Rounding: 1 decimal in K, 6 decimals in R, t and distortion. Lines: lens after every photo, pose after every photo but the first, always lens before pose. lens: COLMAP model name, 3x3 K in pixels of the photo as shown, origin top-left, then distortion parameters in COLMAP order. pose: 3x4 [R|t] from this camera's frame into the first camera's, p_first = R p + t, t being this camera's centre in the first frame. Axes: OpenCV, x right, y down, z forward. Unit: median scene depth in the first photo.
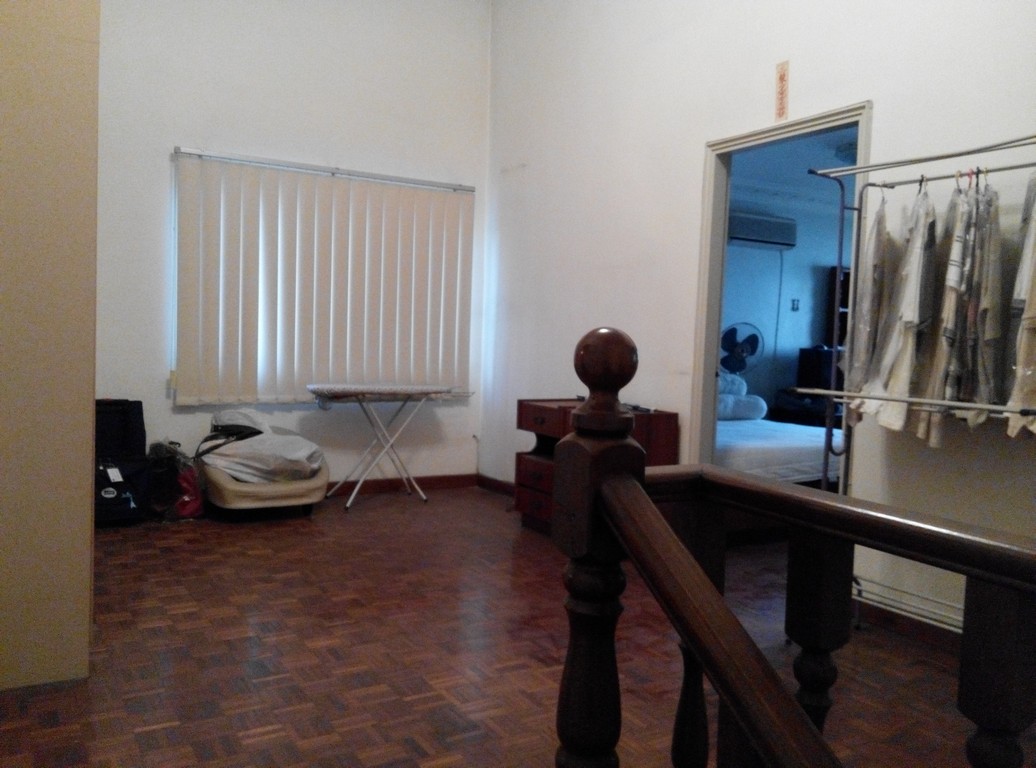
lens RADIAL K [[818.5, 0, 518.0], [0, 818.5, 384.0], [0, 0, 1]] dist [0.000082, 0.000167]
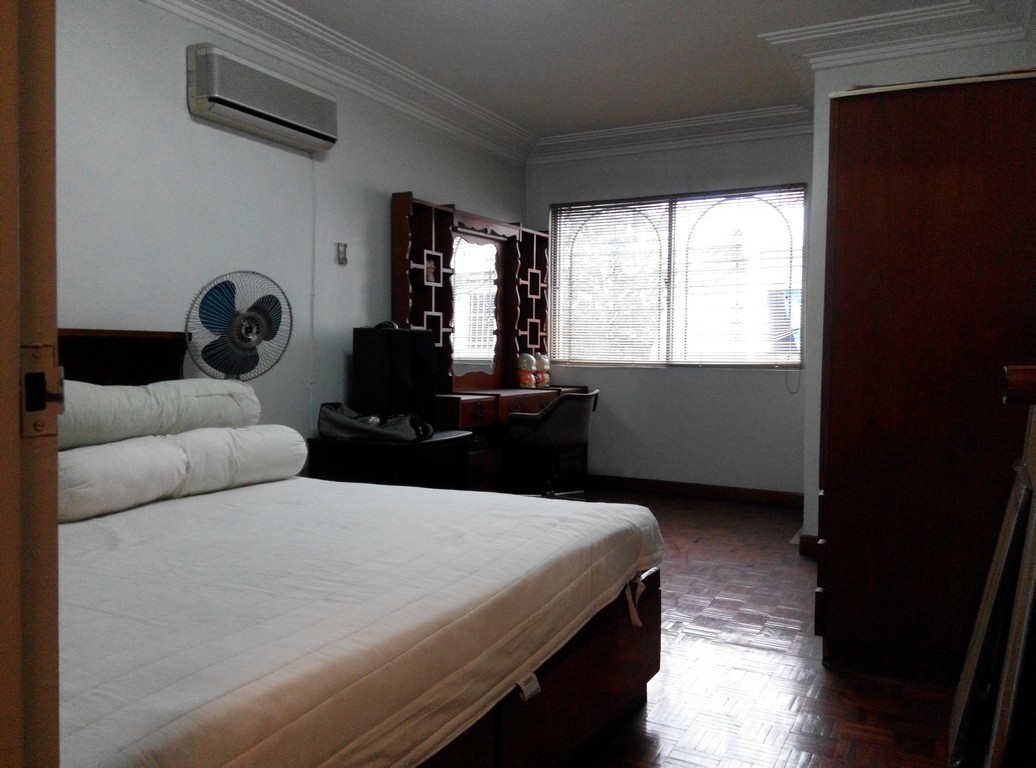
lens RADIAL K [[818.5, 0, 518.0], [0, 818.5, 384.0], [0, 0, 1]] dist [0.000082, 0.000167]
pose [[0.844293, -0.055018, 0.533050, 0.138737], [0.057073, 0.998290, 0.012641, -0.005758], [-0.532834, 0.019750, 0.845989, 0.471514]]
